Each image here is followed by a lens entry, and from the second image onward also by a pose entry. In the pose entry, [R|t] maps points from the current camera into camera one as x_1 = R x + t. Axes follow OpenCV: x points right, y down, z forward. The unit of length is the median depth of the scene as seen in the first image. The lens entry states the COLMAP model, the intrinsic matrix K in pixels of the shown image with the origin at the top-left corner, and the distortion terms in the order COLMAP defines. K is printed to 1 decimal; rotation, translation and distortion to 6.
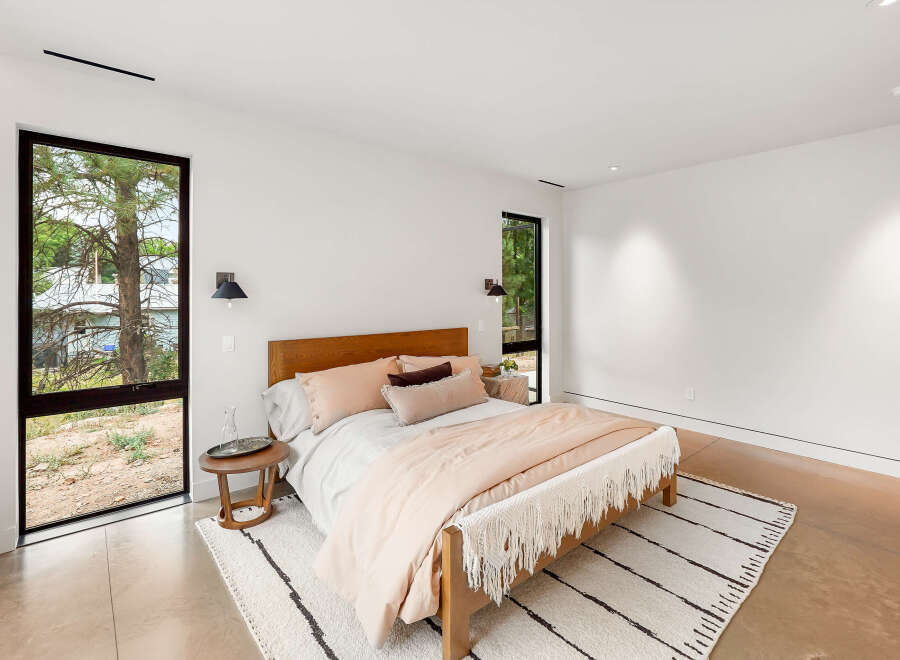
lens RADIAL K [[432.3, 0, 448.2], [0, 432.3, 289.4], [0, 0, 1]] dist [-0.002053, -0.000827]
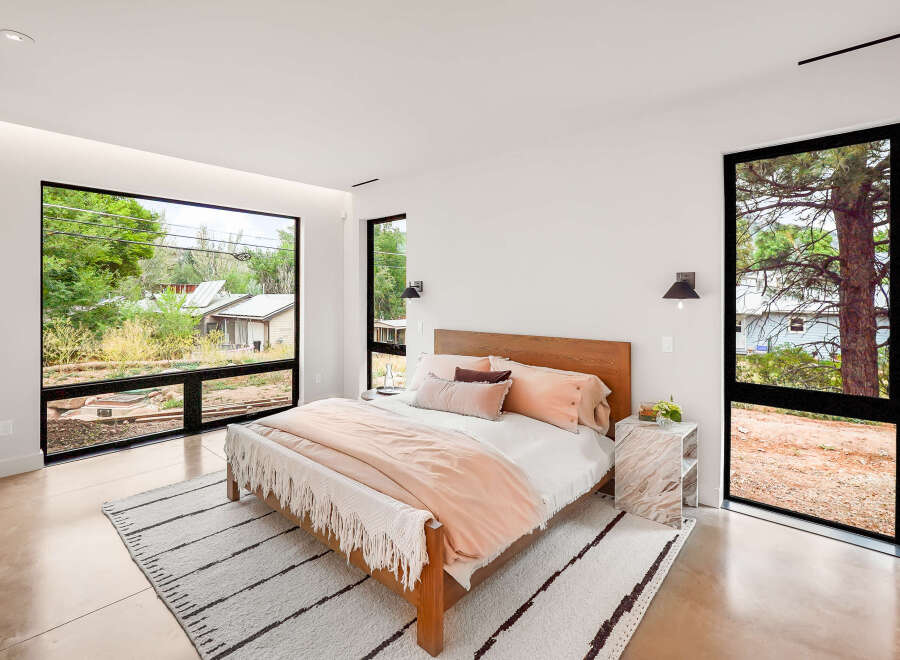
lens RADIAL K [[439.0, 0, 448.3], [0, 439.0, 297.0], [0, 0, 1]] dist [0.001712, 0.000596]
pose [[0.141021, 0.009203, -0.989964, 0.888155], [0.004862, 0.999938, 0.009988, 0.006663], [0.989995, -0.006221, 0.140967, 0.753979]]
